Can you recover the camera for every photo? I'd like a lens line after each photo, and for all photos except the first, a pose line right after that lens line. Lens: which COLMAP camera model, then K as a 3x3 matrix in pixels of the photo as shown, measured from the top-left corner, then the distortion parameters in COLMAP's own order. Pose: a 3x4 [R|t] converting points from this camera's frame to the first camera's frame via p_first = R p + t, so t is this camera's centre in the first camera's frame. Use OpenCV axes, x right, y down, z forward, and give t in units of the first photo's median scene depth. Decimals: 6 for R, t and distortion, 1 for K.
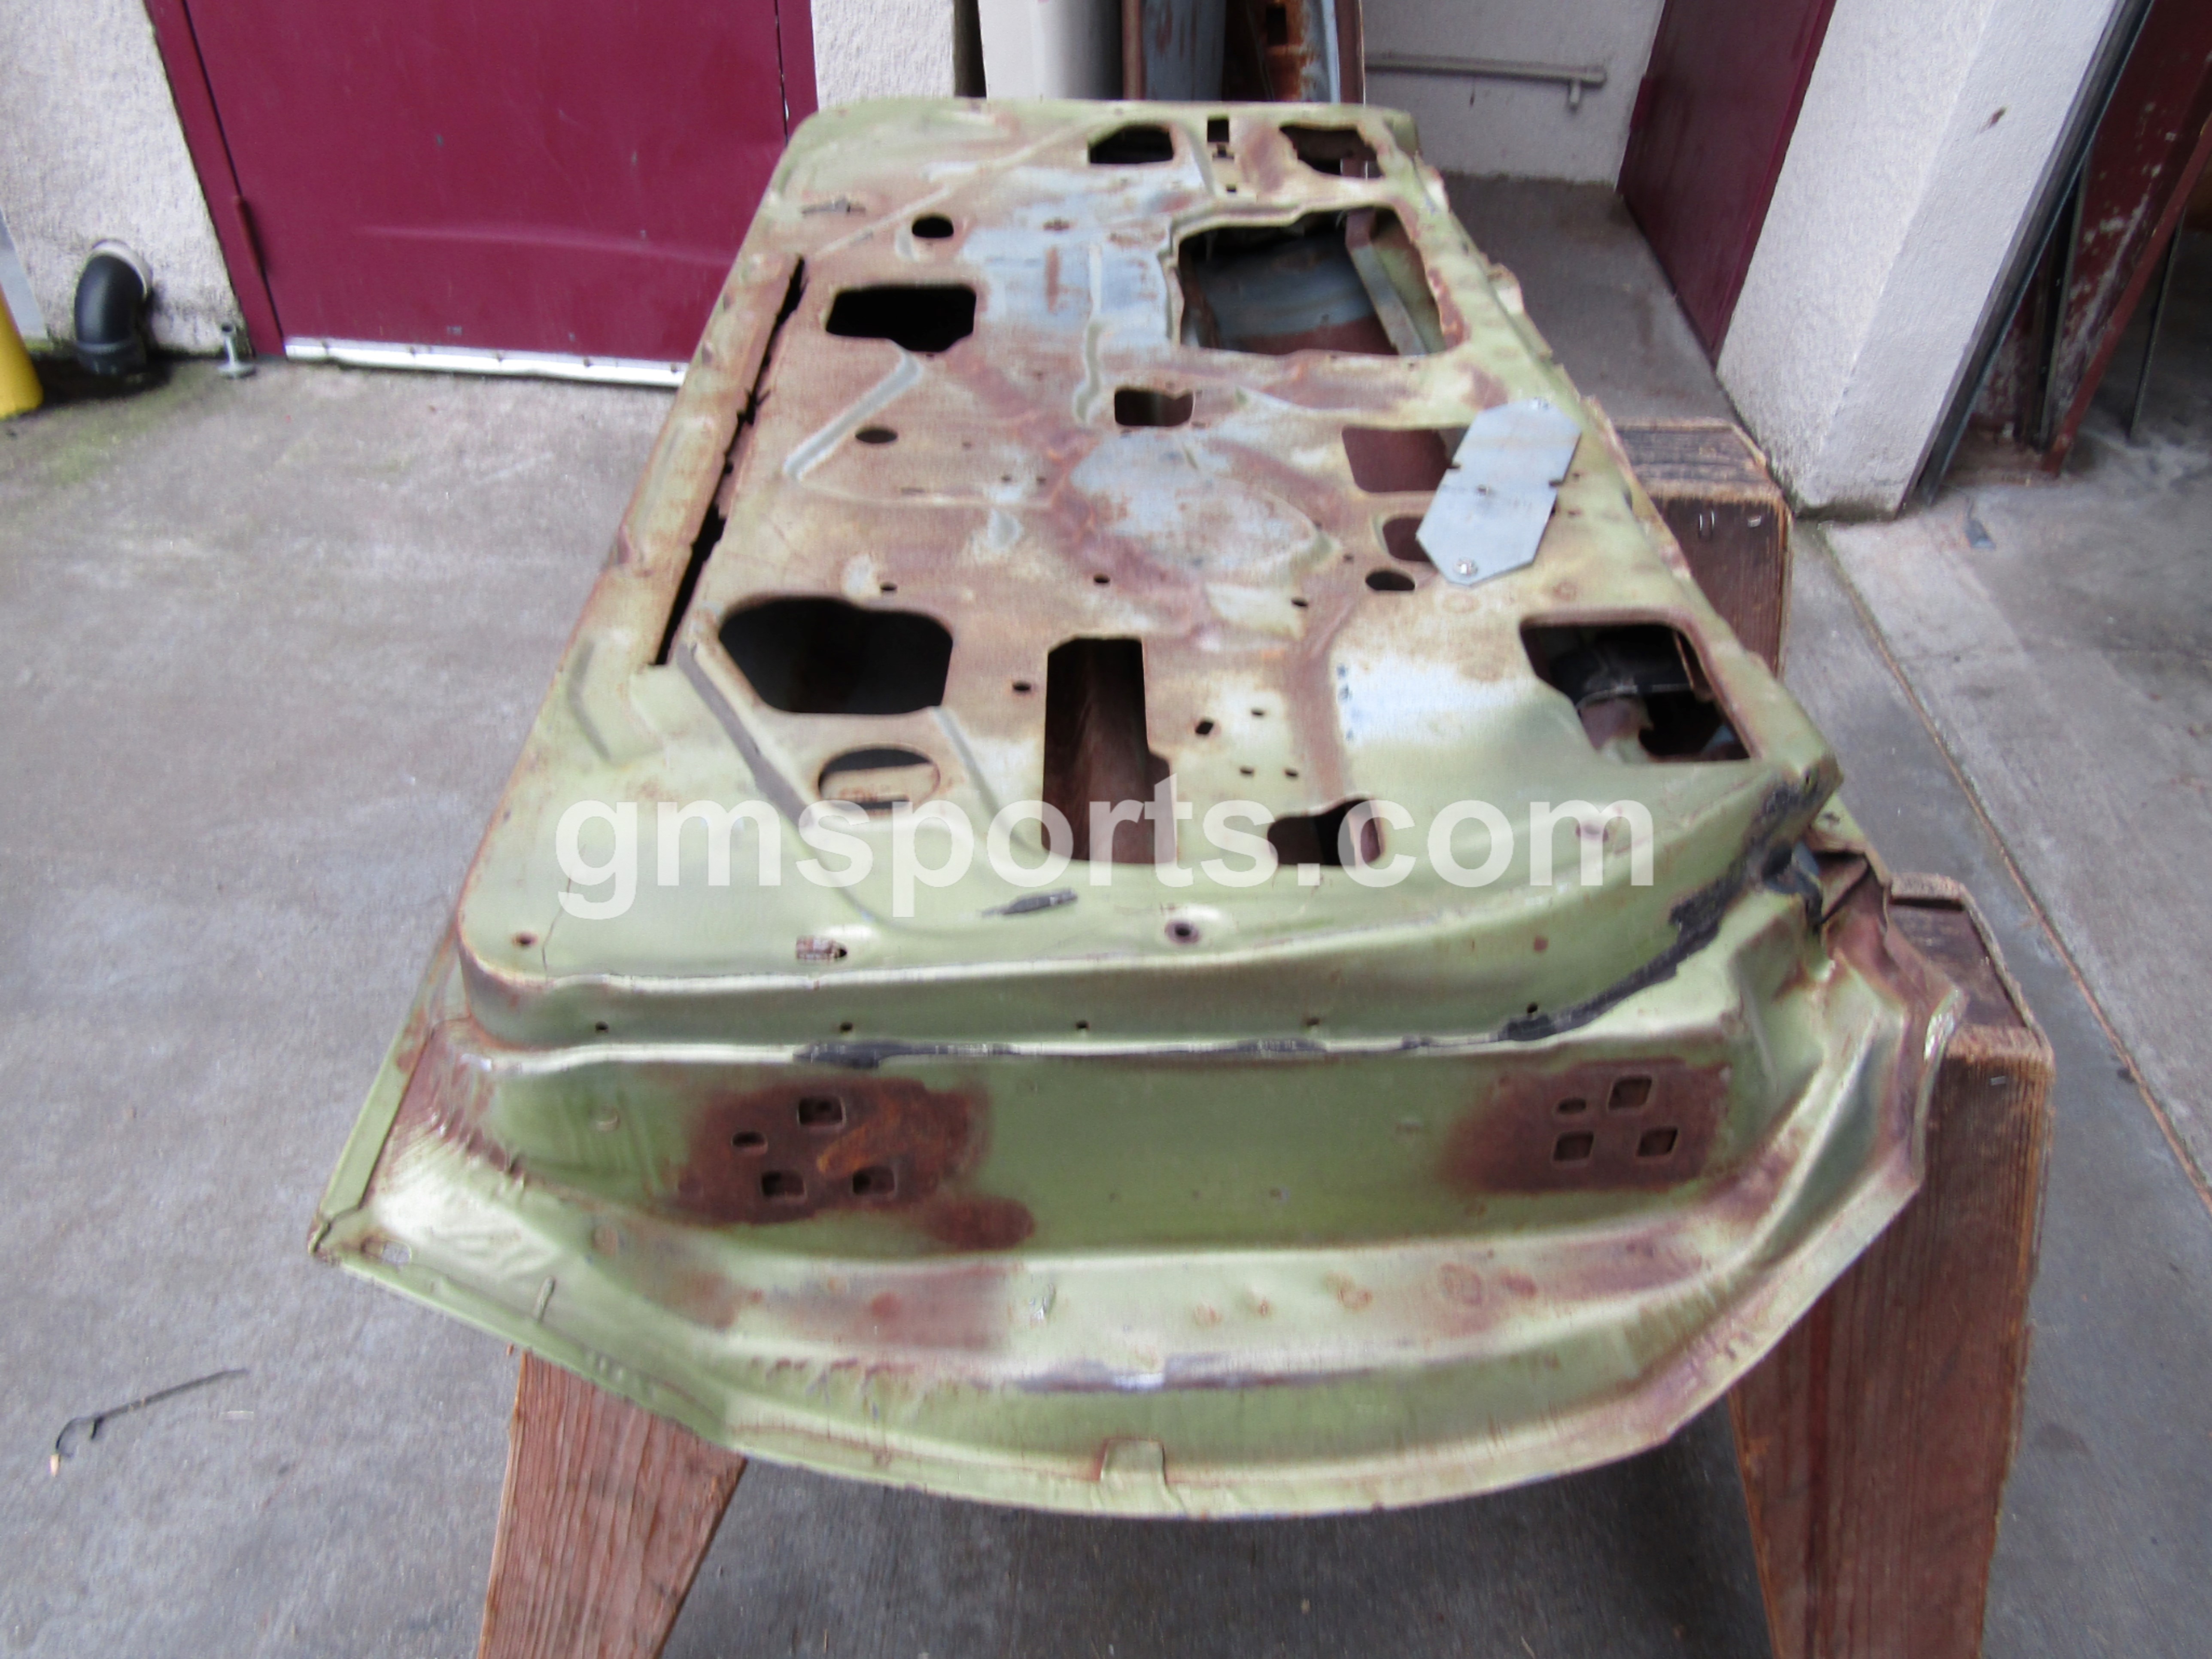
lens RADIAL K [[1580.3, 0, 1106.6], [0, 1580.3, 826.1], [0, 0, 1]] dist [-0.006685, -0.000671]
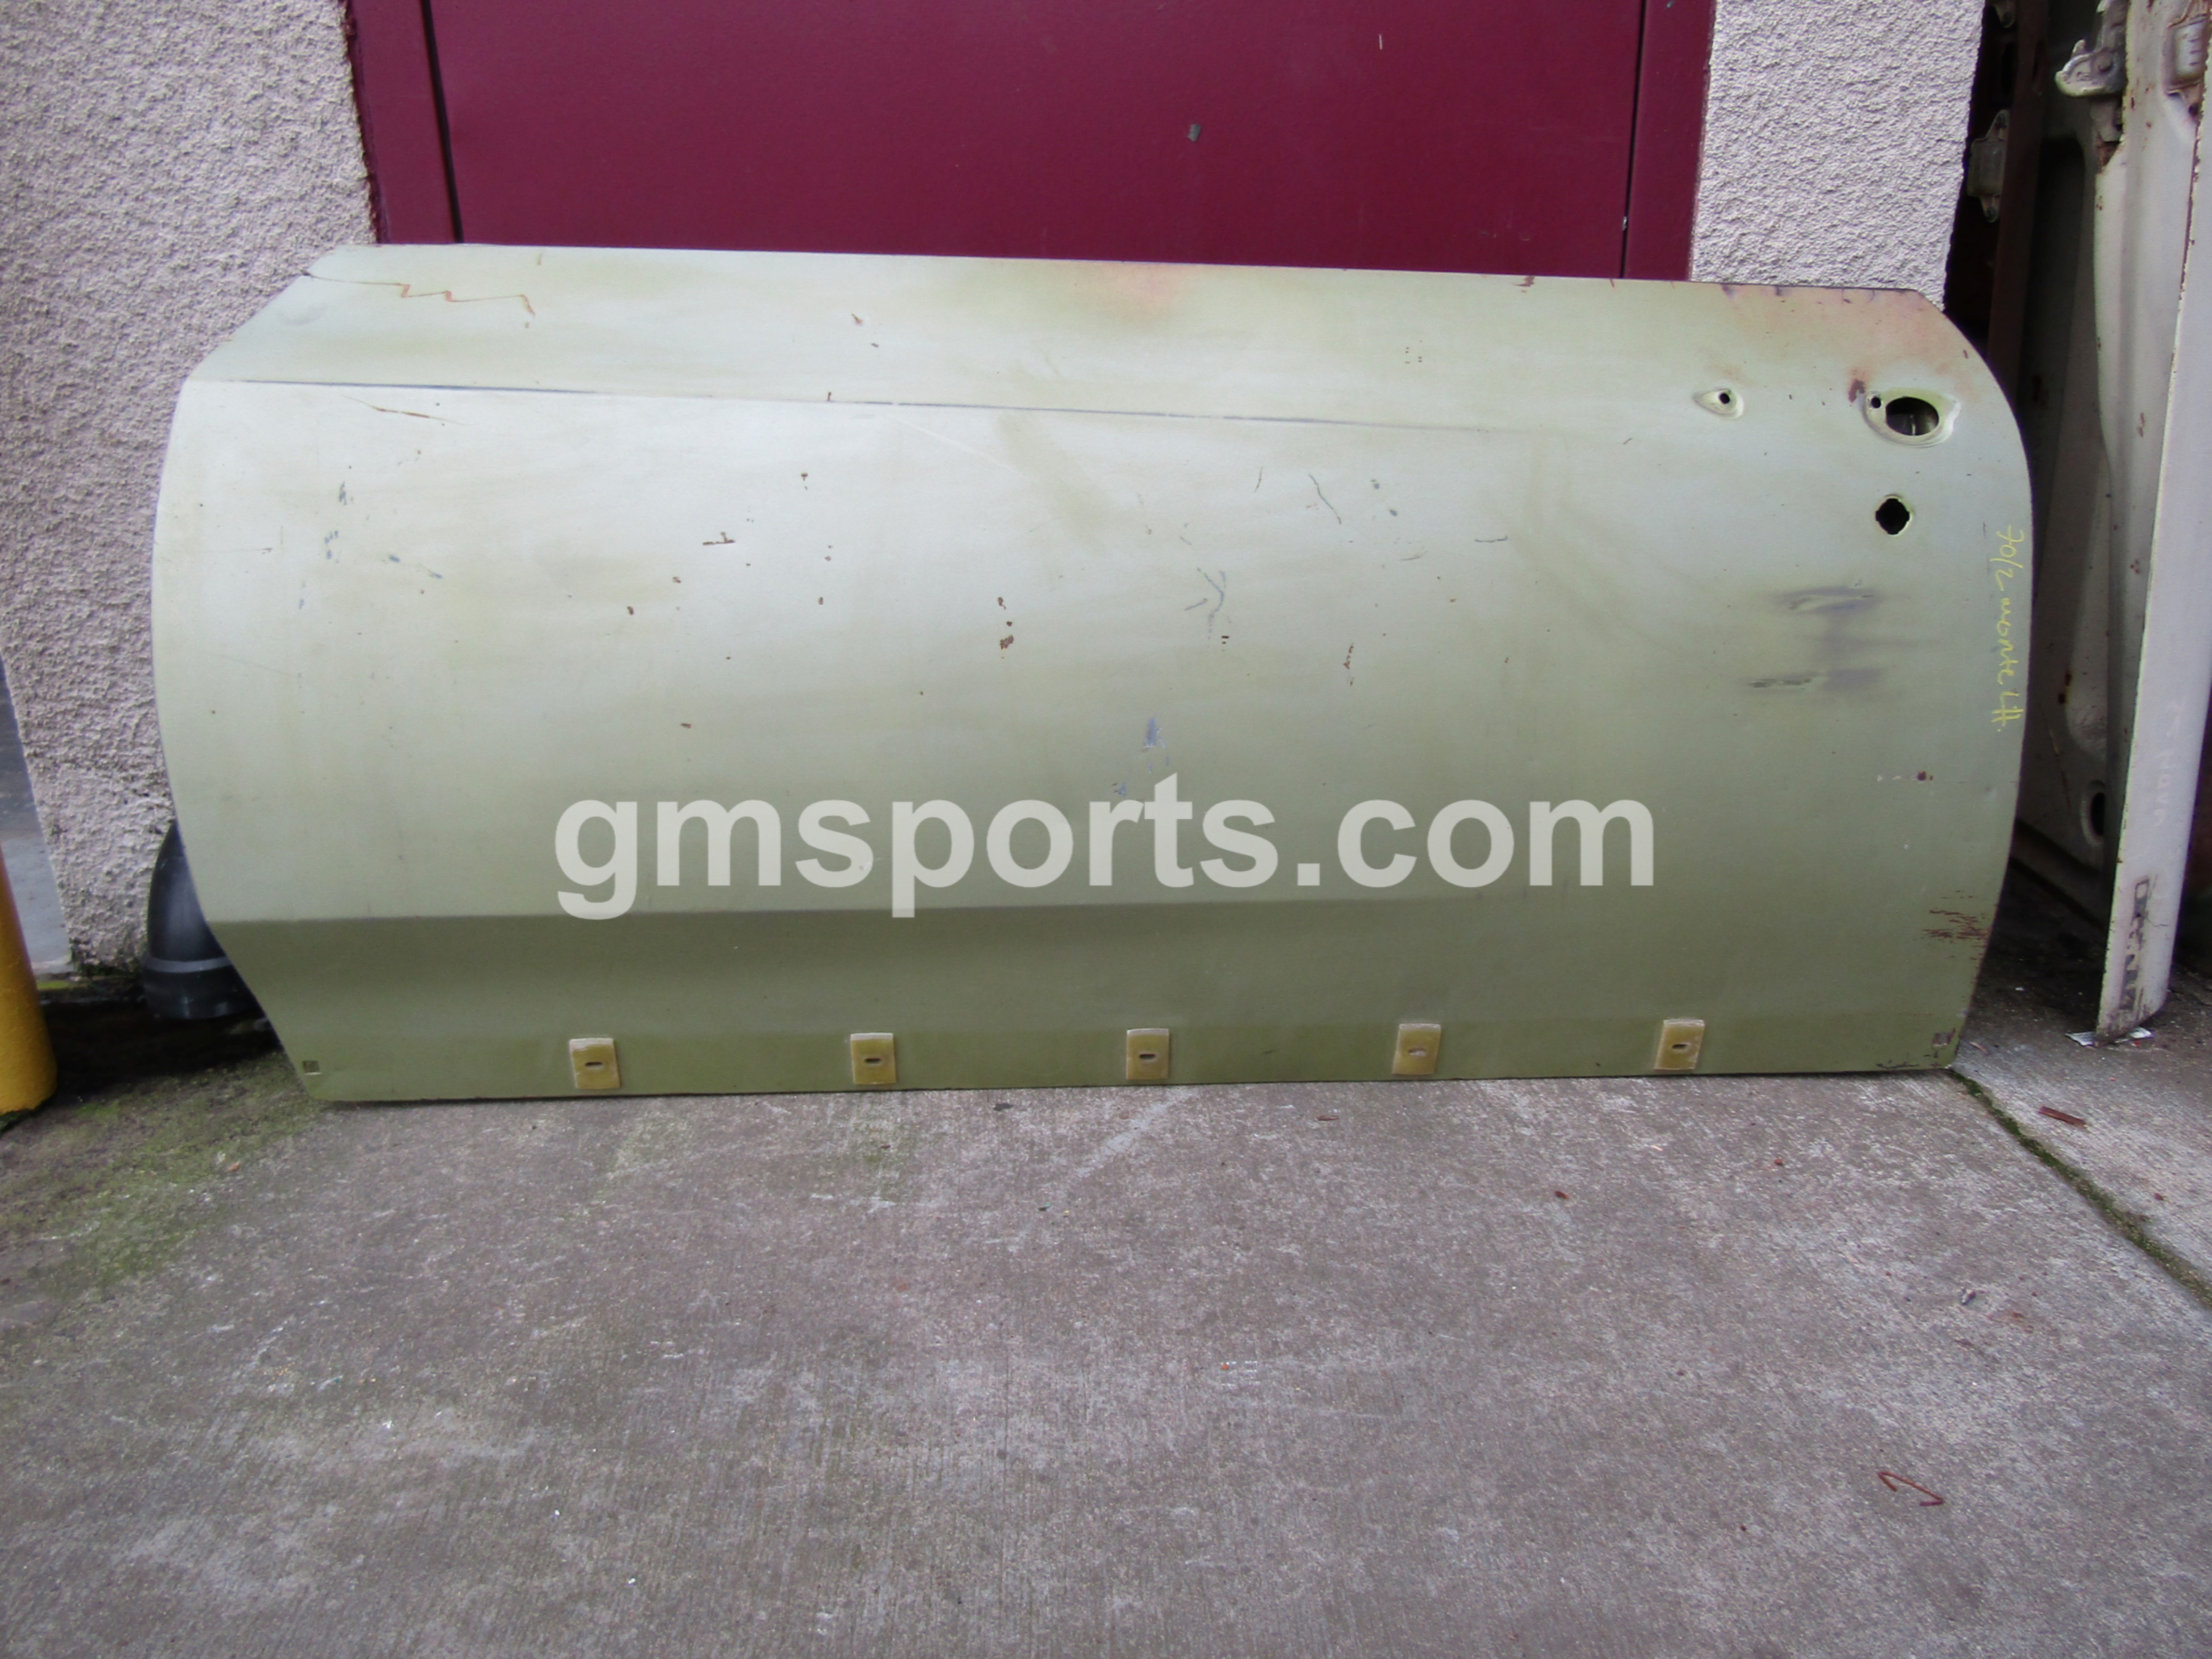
lens RADIAL K [[1580.3, 0, 1106.3], [0, 1580.3, 831.7], [0, 0, 1]] dist [-0.006685, -0.000671]
pose [[0.993188, -0.096191, 0.065764, -0.436866], [0.113290, 0.929154, -0.351908, -0.159056], [-0.027255, 0.356961, 0.933722, 0.592758]]
